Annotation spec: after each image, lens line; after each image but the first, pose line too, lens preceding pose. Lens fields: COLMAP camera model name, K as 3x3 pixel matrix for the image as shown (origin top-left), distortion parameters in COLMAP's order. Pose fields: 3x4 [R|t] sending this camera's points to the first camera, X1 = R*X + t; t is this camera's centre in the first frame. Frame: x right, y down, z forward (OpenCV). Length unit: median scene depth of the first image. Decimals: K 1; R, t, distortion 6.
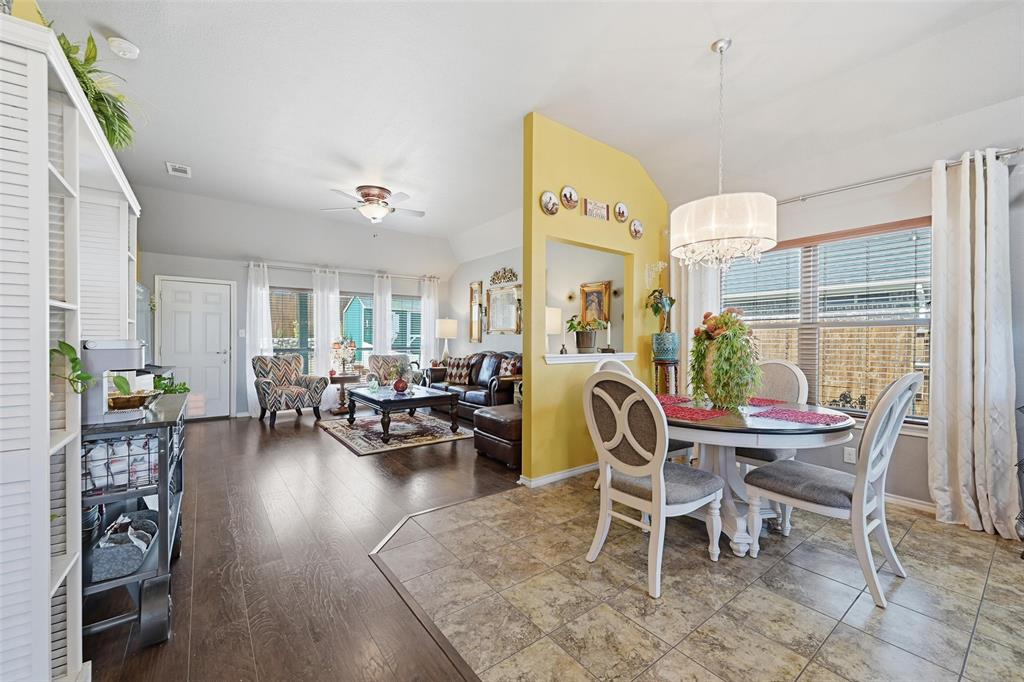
lens RADIAL K [[407.7, 0, 518.7], [0, 407.7, 344.1], [0, 0, 1]] dist [-0.001641, -0.000385]
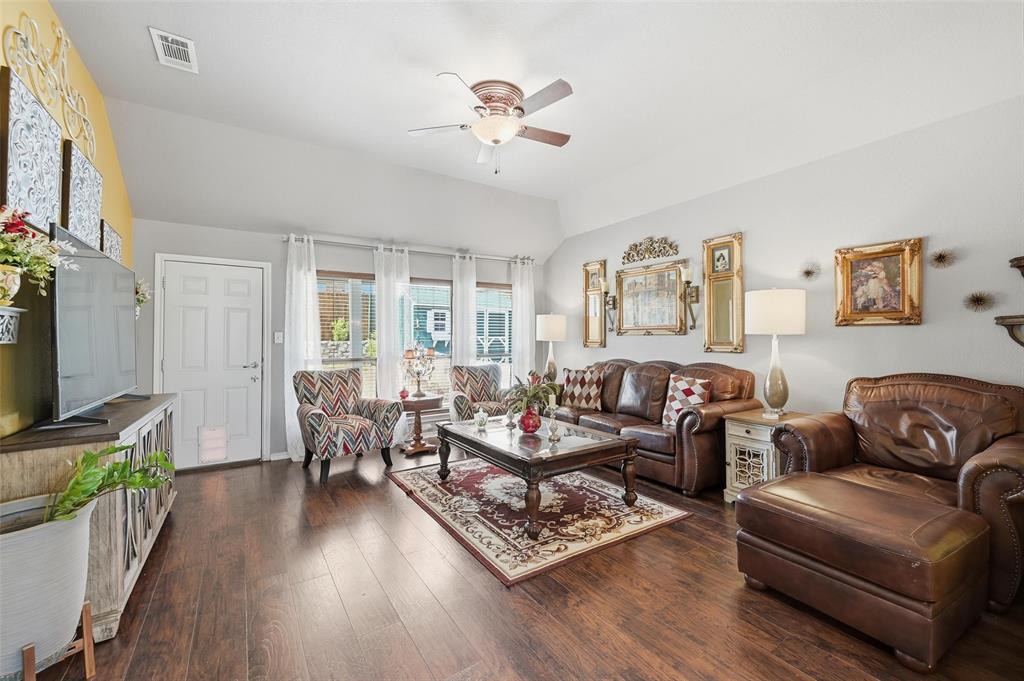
lens RADIAL K [[416.7, 0, 517.3], [0, 416.7, 334.6], [0, 0, 1]] dist [0.000289, 0.000036]
pose [[0.997557, -0.010501, -0.069065, -0.226260], [0.008992, 0.999715, -0.022122, -0.012941], [0.069278, 0.021447, 0.997367, 0.322479]]
